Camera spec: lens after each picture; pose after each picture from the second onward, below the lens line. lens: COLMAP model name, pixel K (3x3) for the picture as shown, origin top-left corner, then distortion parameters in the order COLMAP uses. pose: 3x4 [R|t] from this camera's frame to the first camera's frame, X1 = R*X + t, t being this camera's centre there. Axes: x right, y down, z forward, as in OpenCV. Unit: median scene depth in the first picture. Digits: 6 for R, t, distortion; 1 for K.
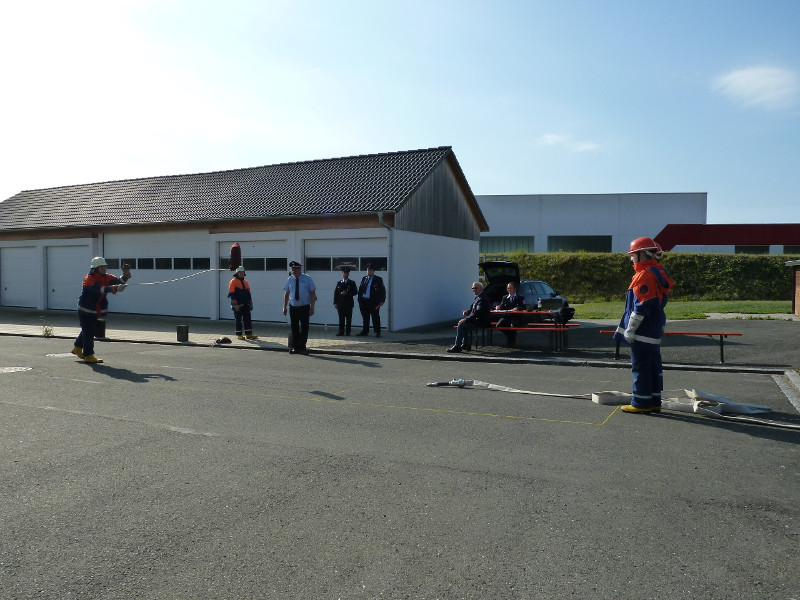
lens RADIAL K [[610.9, 0, 391.3], [0, 610.9, 288.9], [0, 0, 1]] dist [-0.012822, -0.004341]
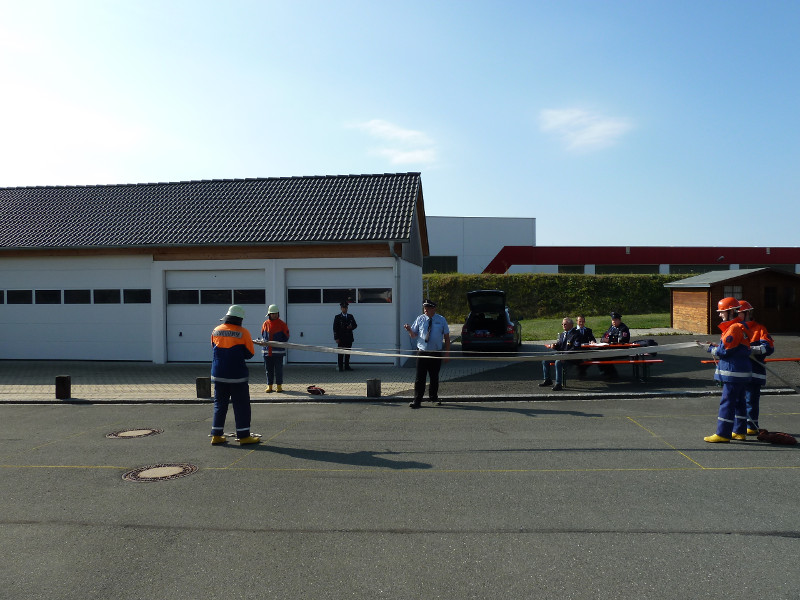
lens RADIAL K [[610.9, 0, 403.8], [0, 610.9, 299.0], [0, 0, 1]] dist [-0.012822, -0.004341]
pose [[0.928450, -0.021063, 0.370859, -0.281885], [0.023500, 0.999722, -0.002053, -0.027685], [-0.370713, 0.010621, 0.928687, 0.096226]]
